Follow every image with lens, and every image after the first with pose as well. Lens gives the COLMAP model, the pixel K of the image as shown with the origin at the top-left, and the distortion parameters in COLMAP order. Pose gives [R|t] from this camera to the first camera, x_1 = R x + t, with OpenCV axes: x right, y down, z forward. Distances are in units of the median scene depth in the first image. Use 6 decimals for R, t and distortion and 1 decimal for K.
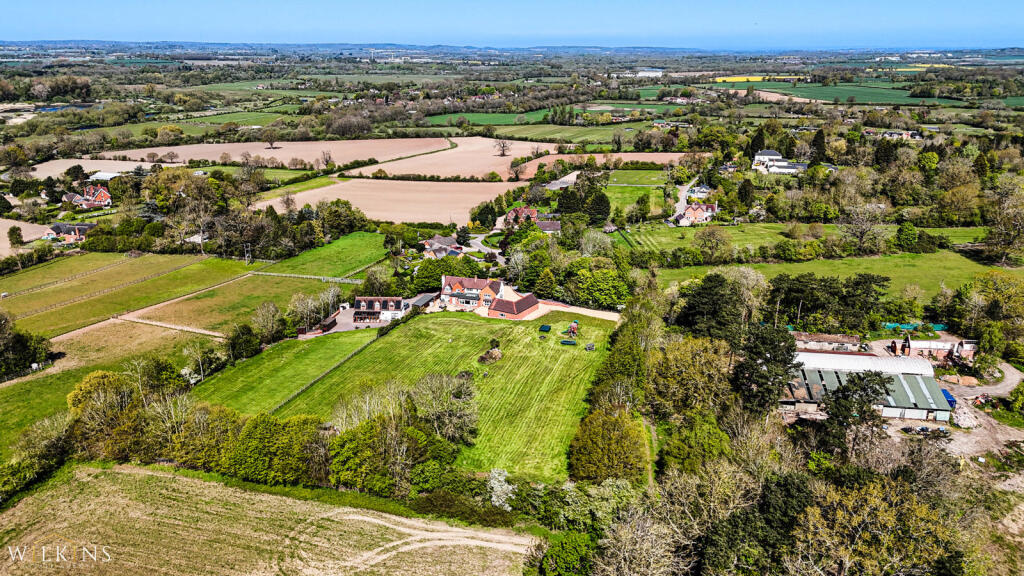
lens RADIAL K [[770.4, 0, 511.5], [0, 770.4, 295.0], [0, 0, 1]] dist [0.056779, -0.048968]
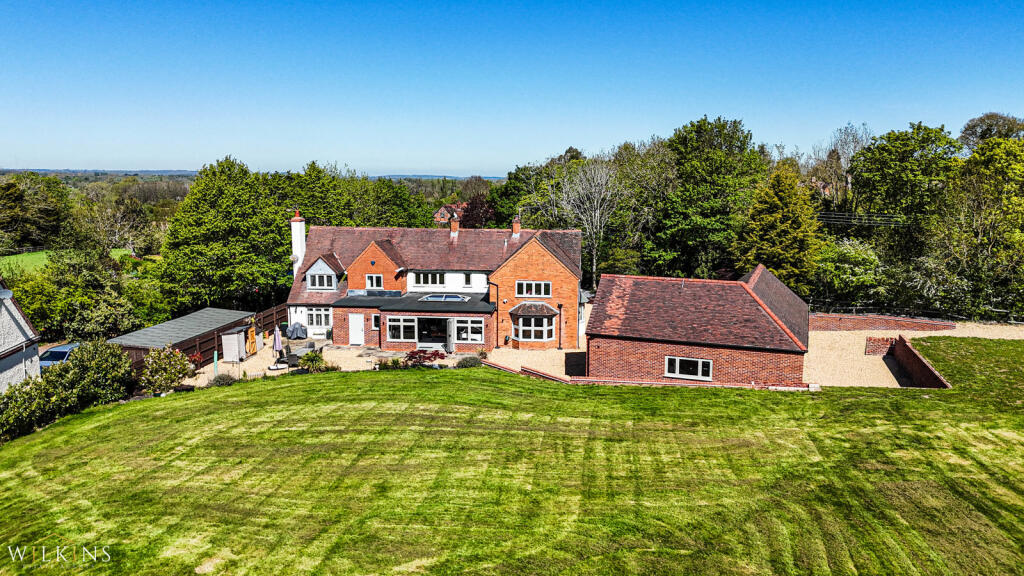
lens RADIAL K [[770.4, 0, 511.3], [0, 770.4, 284.7], [0, 0, 1]] dist [0.056779, -0.048968]
pose [[0.981343, -0.029459, 0.189995, -0.071114], [0.061917, 0.983970, -0.167238, 0.030859], [-0.182023, 0.175881, 0.967436, 0.776848]]
